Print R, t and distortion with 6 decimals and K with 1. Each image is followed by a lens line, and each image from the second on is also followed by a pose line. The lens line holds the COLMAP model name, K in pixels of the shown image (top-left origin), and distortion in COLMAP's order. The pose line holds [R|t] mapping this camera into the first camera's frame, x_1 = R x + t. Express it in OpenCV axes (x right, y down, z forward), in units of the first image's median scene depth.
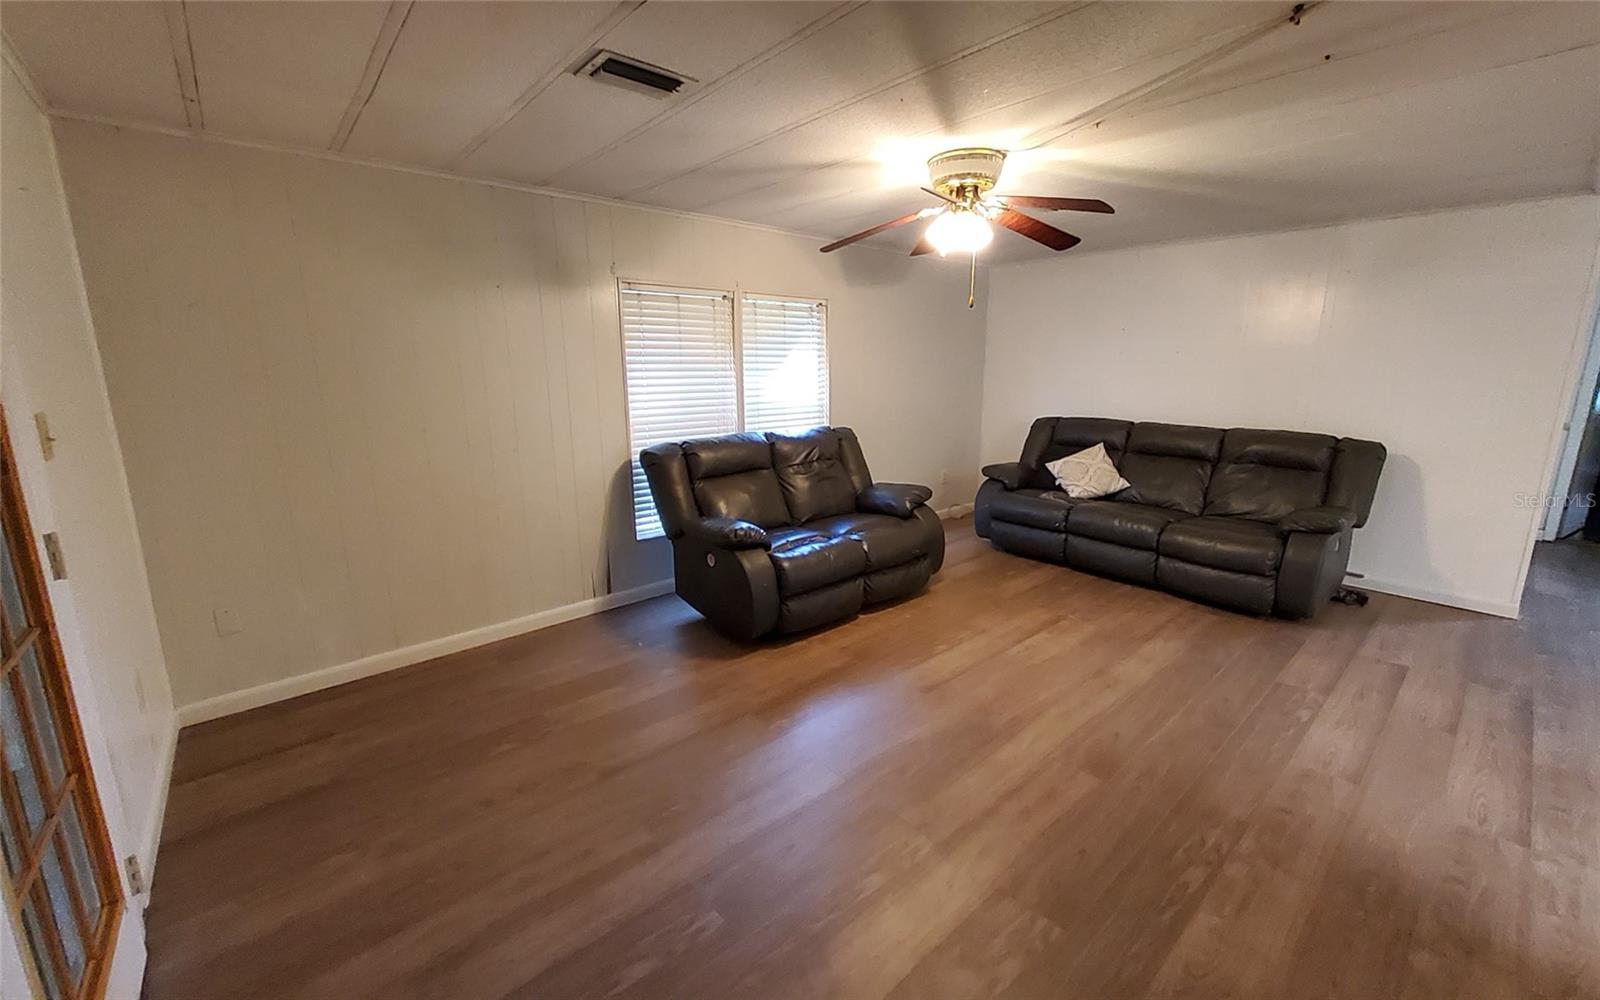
lens RADIAL K [[629.6, 0, 810.0], [0, 629.6, 489.9], [0, 0, 1]] dist [0.001113, -0.000267]
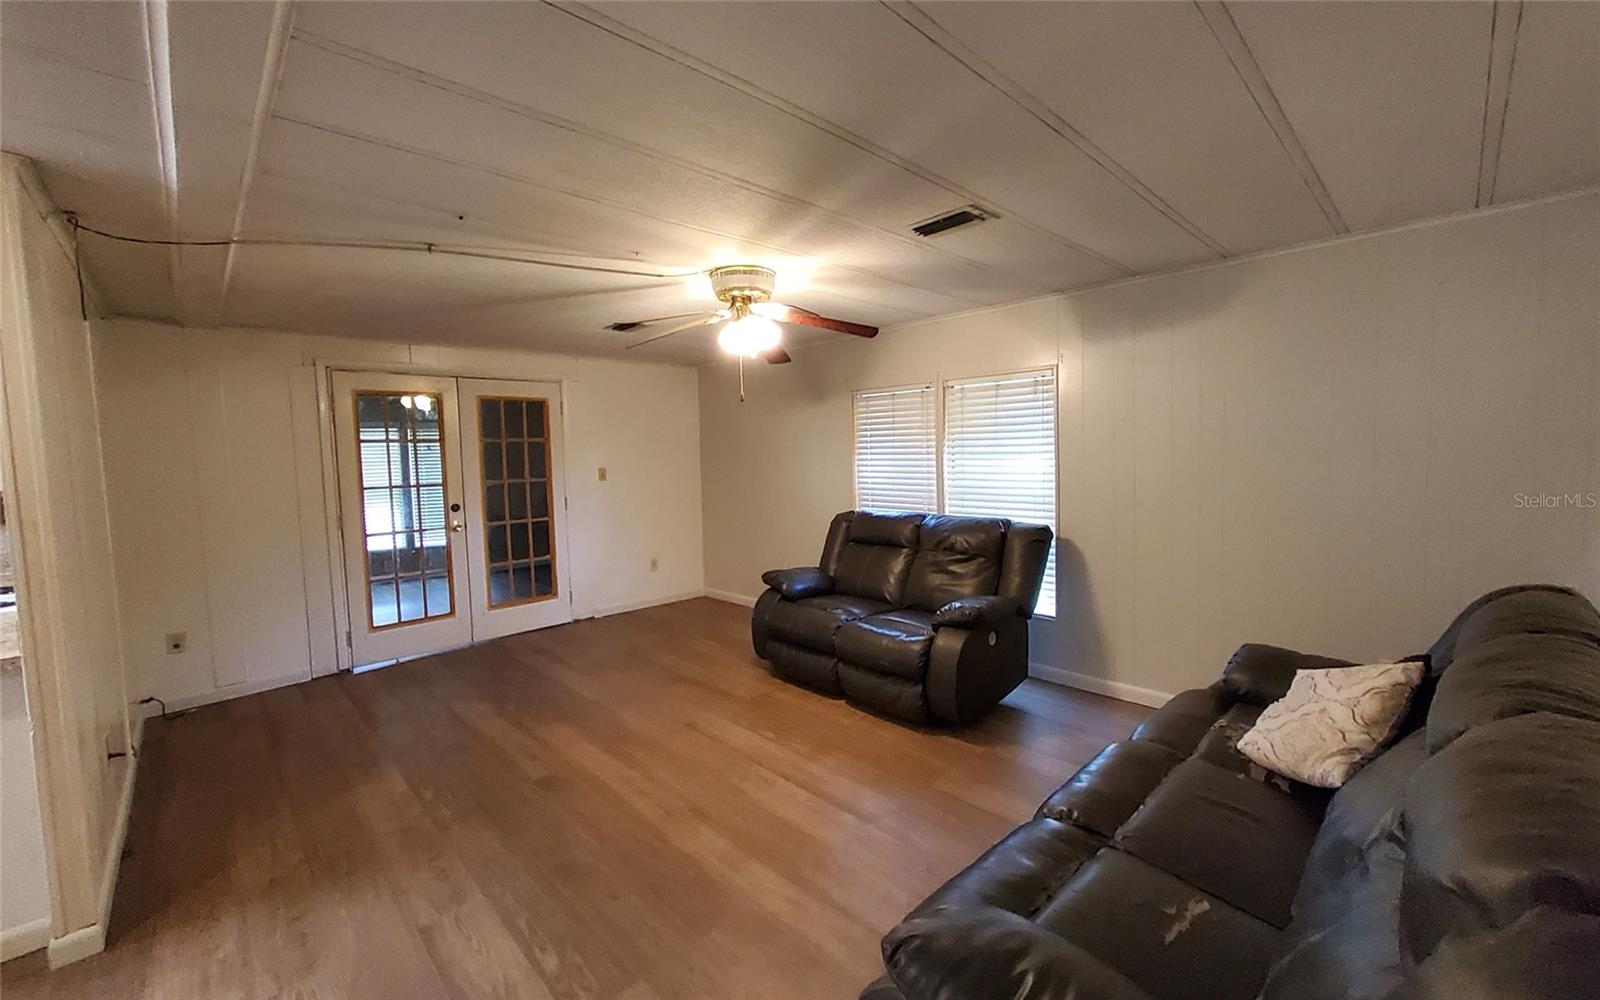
lens RADIAL K [[629.6, 0, 802.1], [0, 629.6, 491.6], [0, 0, 1]] dist [0.001113, -0.000267]
pose [[0.049736, 0.069935, -0.996311, 1.169690], [-0.175894, 0.982567, 0.060189, -0.192983], [0.983152, 0.172251, 0.061170, 0.922169]]
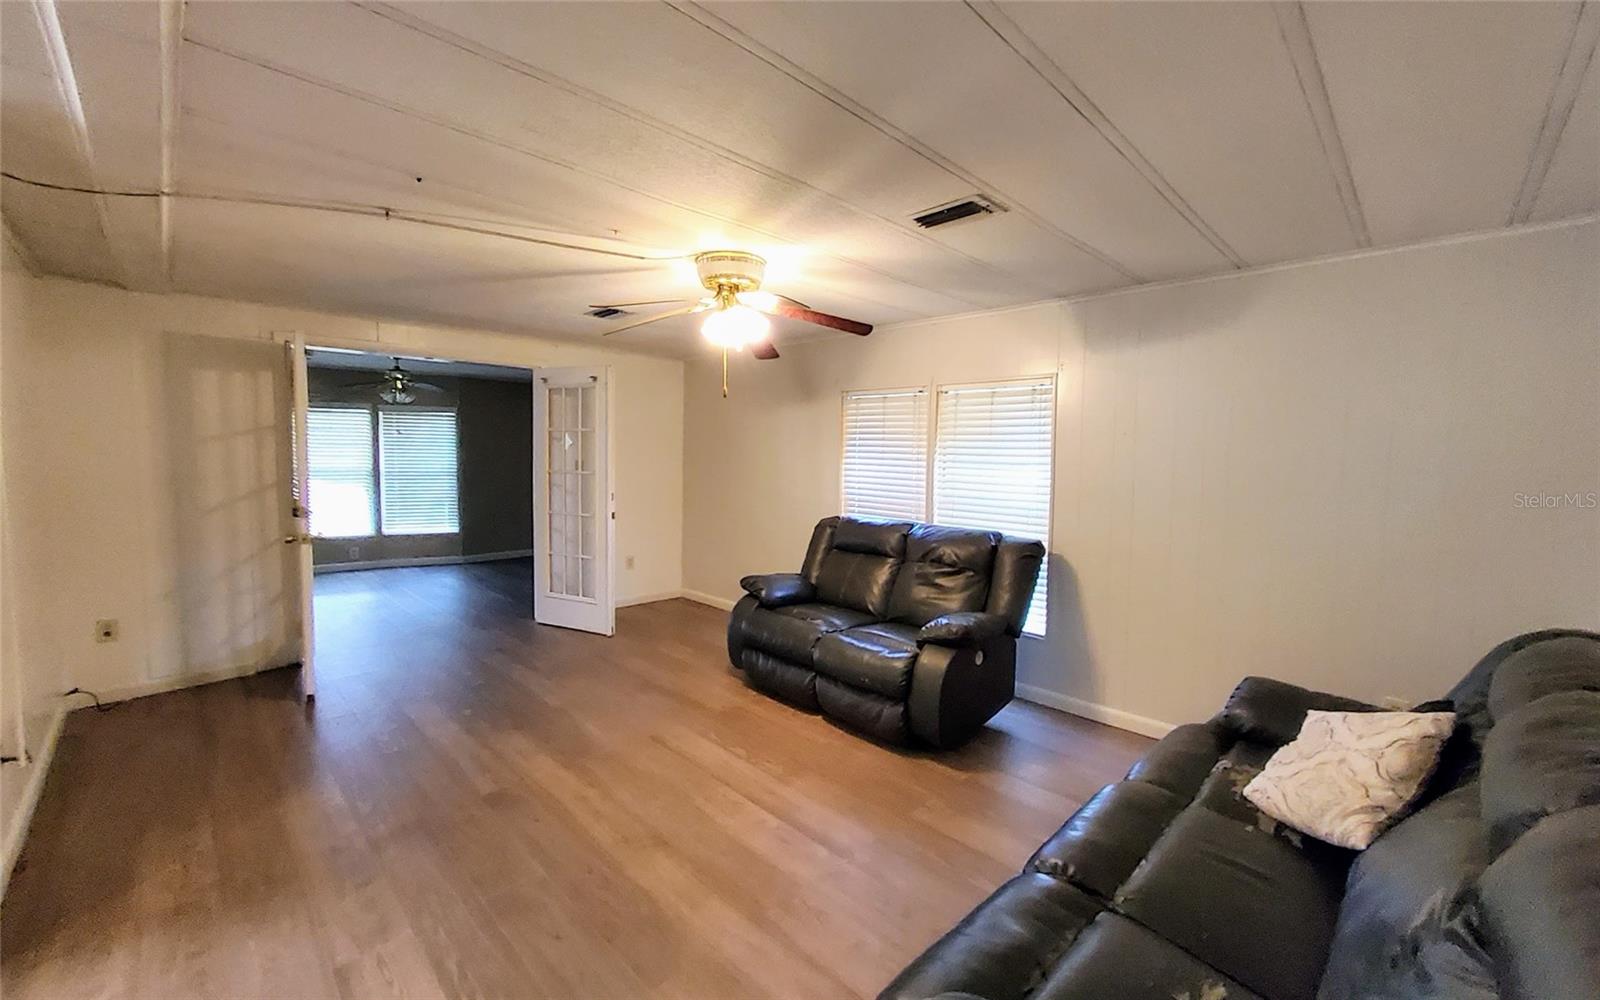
lens RADIAL K [[629.6, 0, 801.0], [0, 629.6, 493.6], [0, 0, 1]] dist [0.001113, -0.000267]
pose [[0.067200, 0.074417, -0.994960, 1.113273], [-0.216521, 0.974538, 0.058265, -0.195500], [0.973962, 0.211515, 0.081601, 0.928970]]
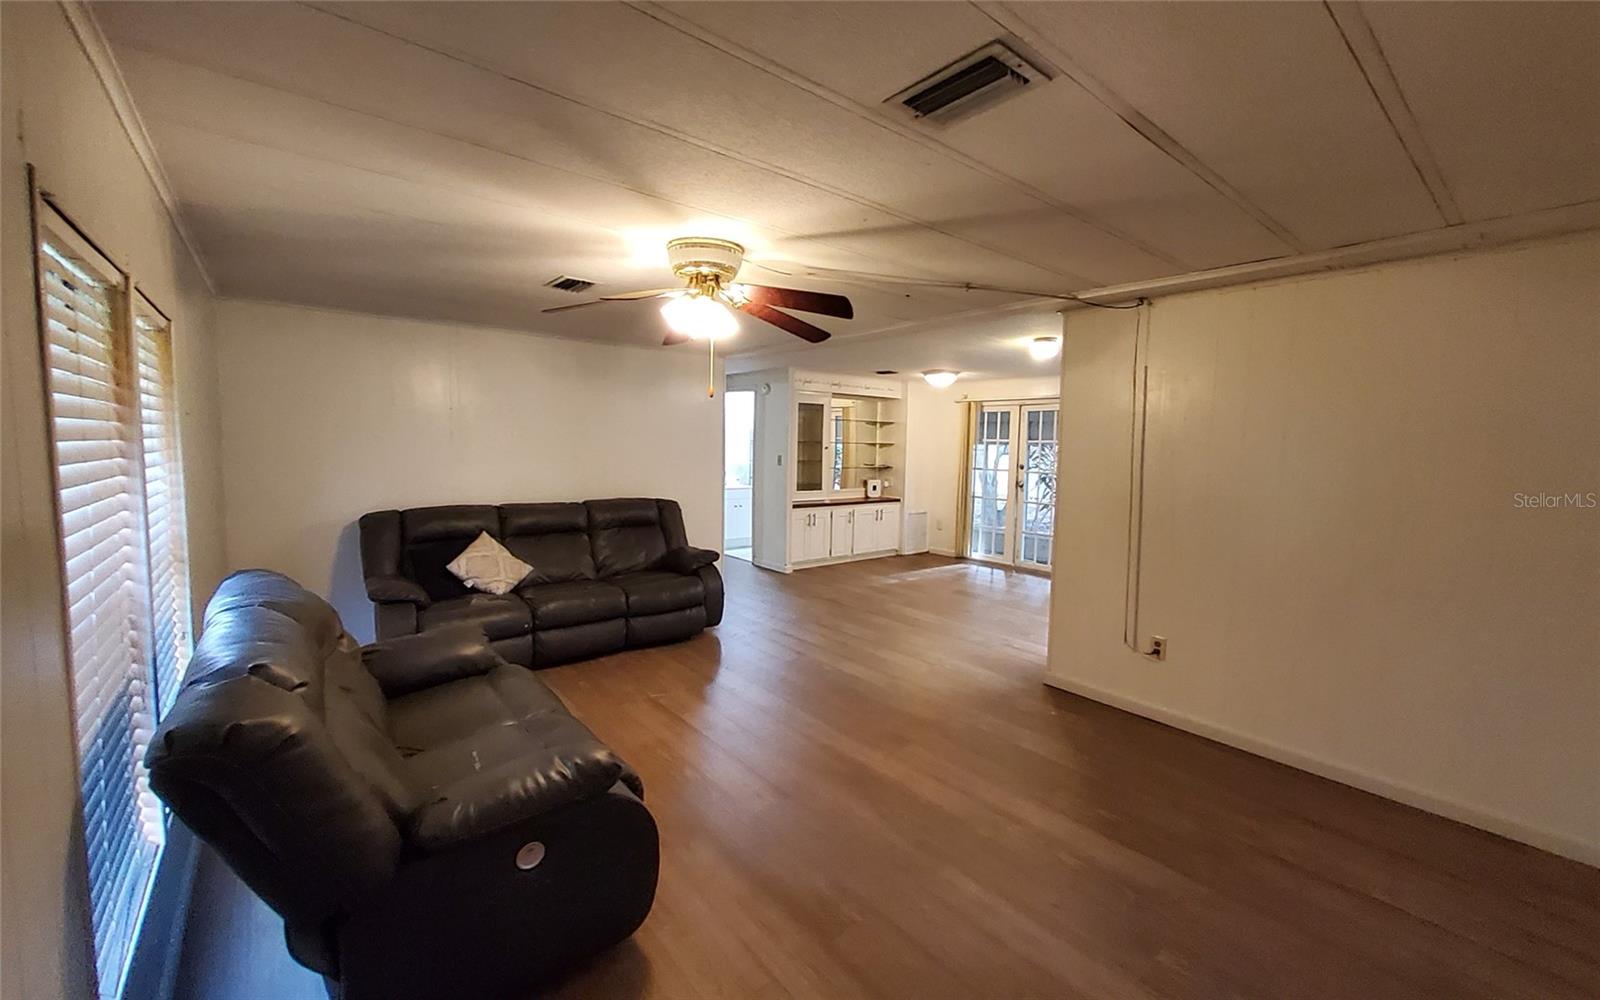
lens RADIAL K [[629.6, 0, 801.7], [0, 629.6, 489.4], [0, 0, 1]] dist [0.001113, -0.000267]
pose [[0.034656, -0.073404, 0.996700, -0.626855], [0.181162, 0.981238, 0.065966, -0.164093], [-0.982843, 0.178278, 0.047303, 0.733975]]
